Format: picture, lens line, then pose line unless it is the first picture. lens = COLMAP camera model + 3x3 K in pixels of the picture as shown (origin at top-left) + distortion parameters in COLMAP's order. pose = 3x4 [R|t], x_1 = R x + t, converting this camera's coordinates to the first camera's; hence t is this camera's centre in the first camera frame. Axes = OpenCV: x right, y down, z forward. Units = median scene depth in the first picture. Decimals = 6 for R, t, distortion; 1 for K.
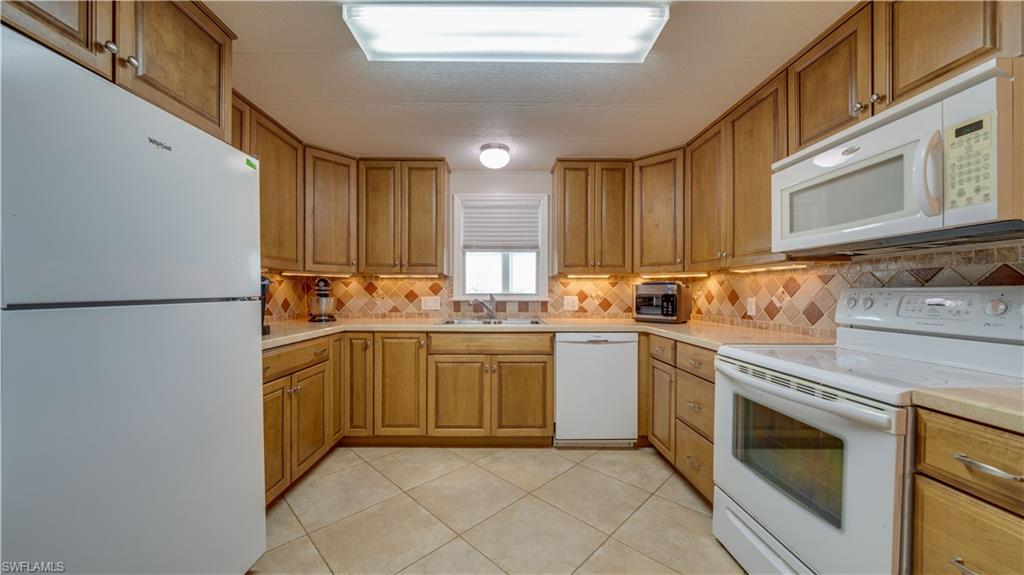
lens RADIAL K [[349.4, 0, 516.9], [0, 349.4, 296.6], [0, 0, 1]] dist [-0.007199, 0.000045]
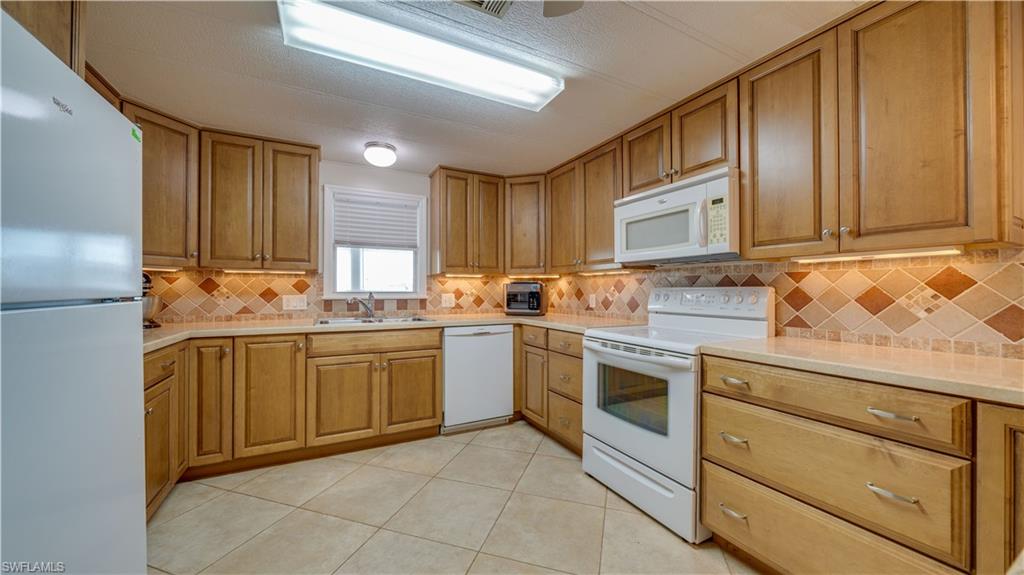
lens RADIAL K [[349.4, 0, 512.6], [0, 349.4, 290.5], [0, 0, 1]] dist [-0.007199, 0.000045]
pose [[0.897736, -0.001224, 0.440532, -0.173182], [0.005790, 0.999943, -0.009021, -0.000721], [-0.440496, 0.010649, 0.897692, -0.064082]]
